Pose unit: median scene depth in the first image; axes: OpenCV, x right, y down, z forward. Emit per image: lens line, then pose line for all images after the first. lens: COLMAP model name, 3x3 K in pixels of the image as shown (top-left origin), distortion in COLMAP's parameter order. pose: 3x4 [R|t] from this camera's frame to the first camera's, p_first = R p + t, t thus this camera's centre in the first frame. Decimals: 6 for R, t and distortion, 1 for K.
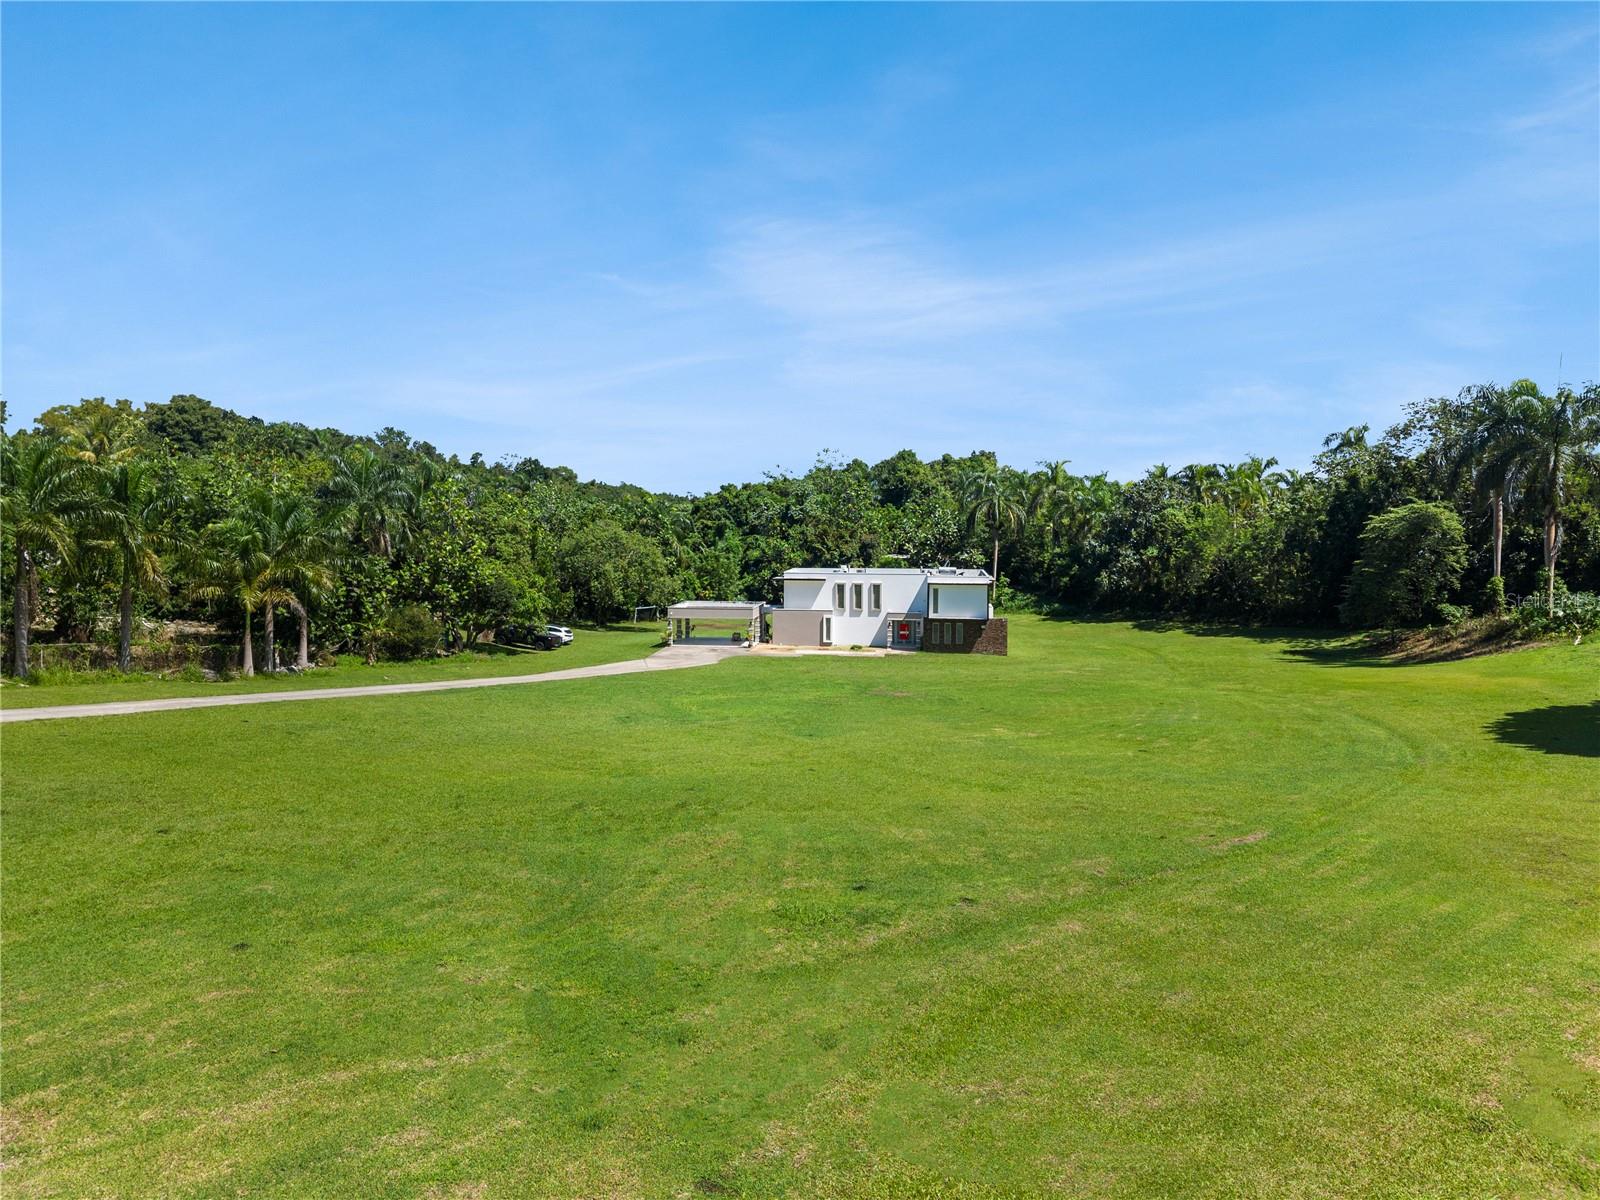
lens RADIAL K [[1090.8, 0, 802.0], [0, 1090.8, 528.3], [0, 0, 1]] dist [0.028881, -0.028571]
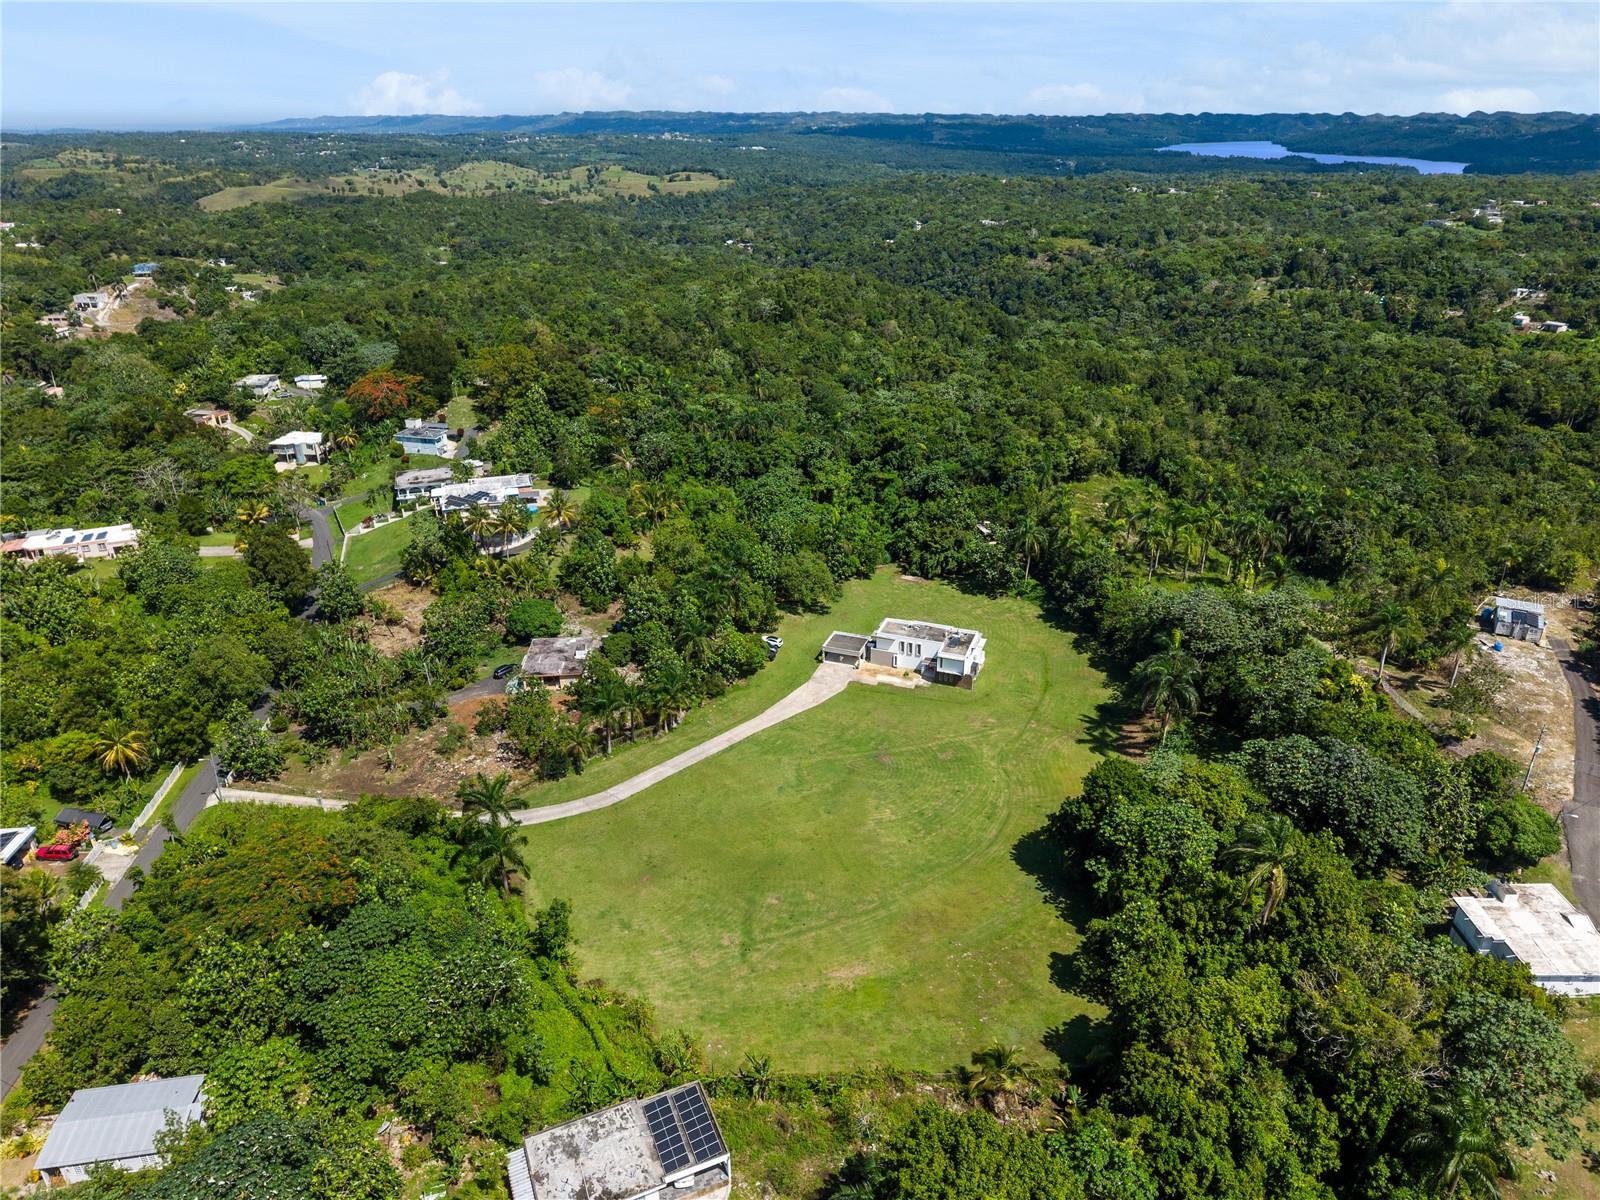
lens RADIAL K [[1086.5, 0, 800.0], [0, 1086.5, 600.0], [0, 0, 1]] dist [0.042174, -0.053526]
pose [[0.970405, 0.091124, -0.223629, 0.307674], [0.012033, 0.906673, 0.421662, -0.920212], [0.241182, -0.411874, 0.878744, -0.878241]]
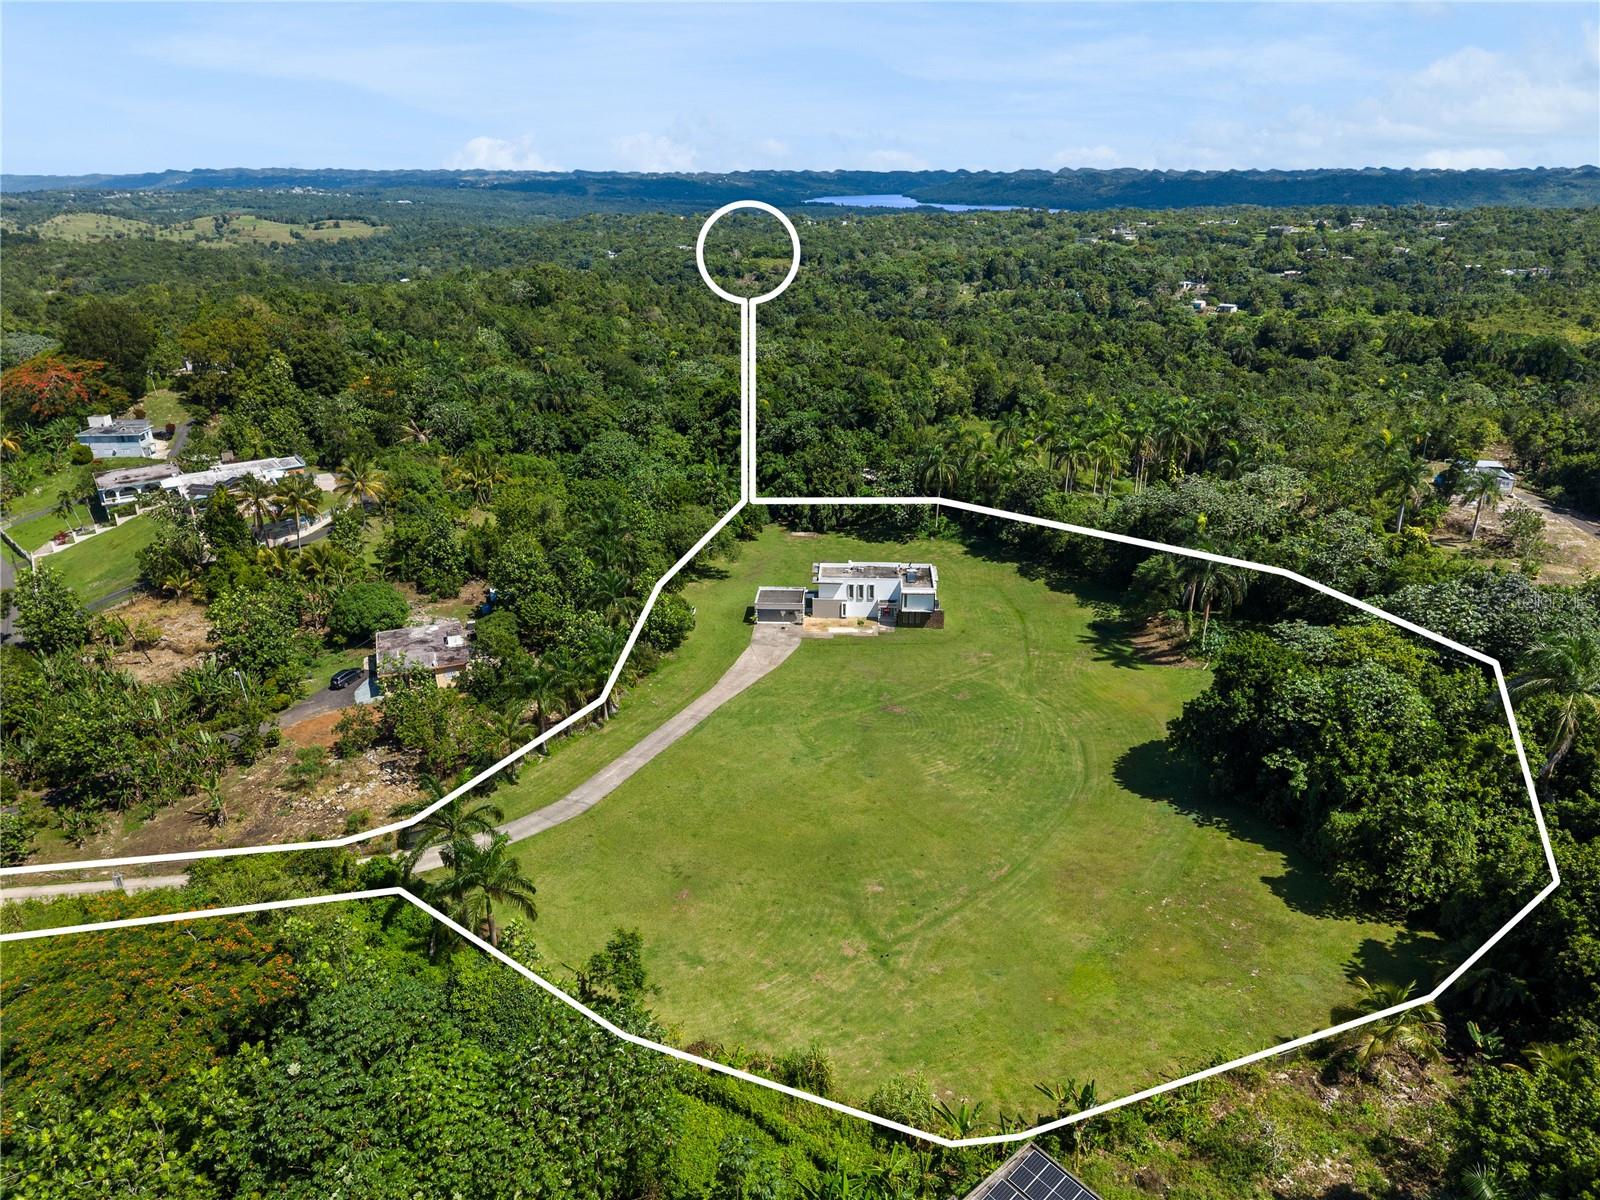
lens RADIAL K [[1086.5, 0, 800.0], [0, 1086.5, 600.0], [0, 0, 1]] dist [0.042174, -0.053526]
pose [[0.998021, -0.033571, 0.053164, -0.141400], [0.011161, 0.926691, 0.375658, -0.585310], [-0.061878, -0.374321, 0.925232, -0.625394]]
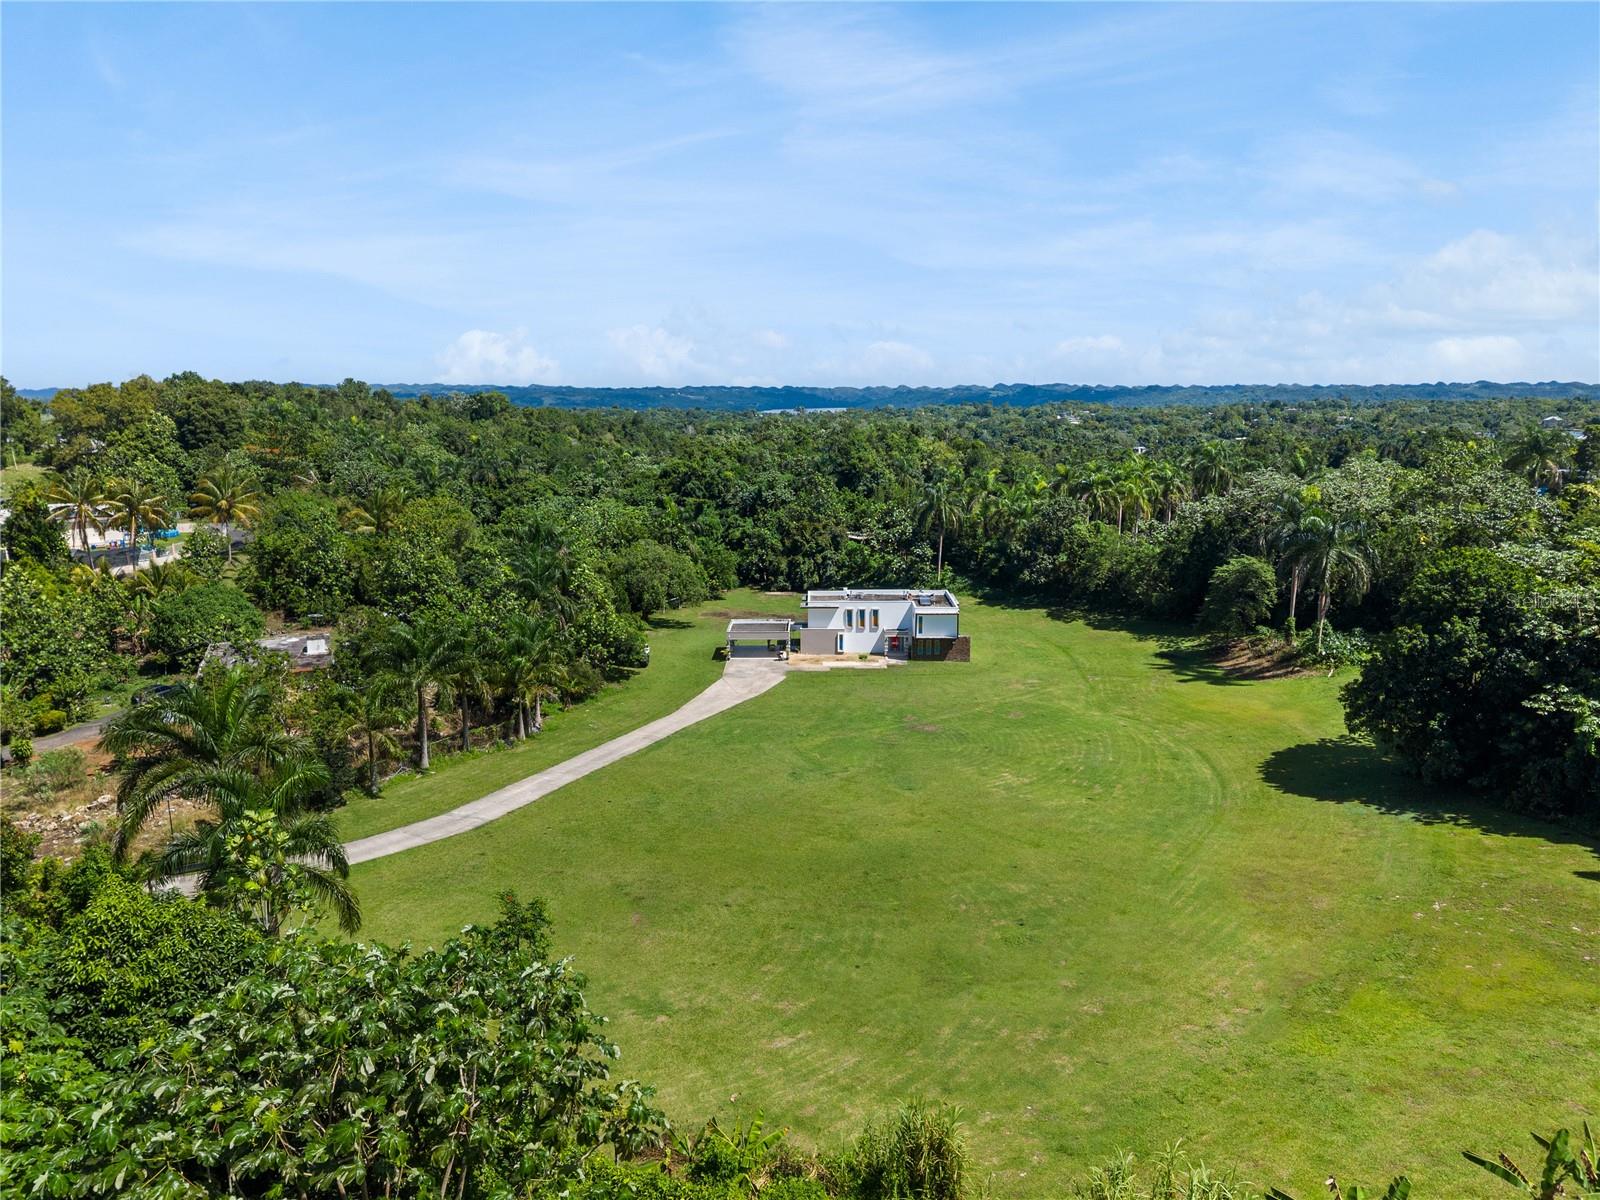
lens RADIAL K [[1086.5, 0, 800.0], [0, 1086.5, 600.0], [0, 0, 1]] dist [0.042174, -0.053526]
pose [[0.994033, -0.030588, 0.104702, -0.171275], [0.009907, 0.981226, 0.192606, -0.227558], [-0.108628, -0.190419, 0.975674, -0.336028]]
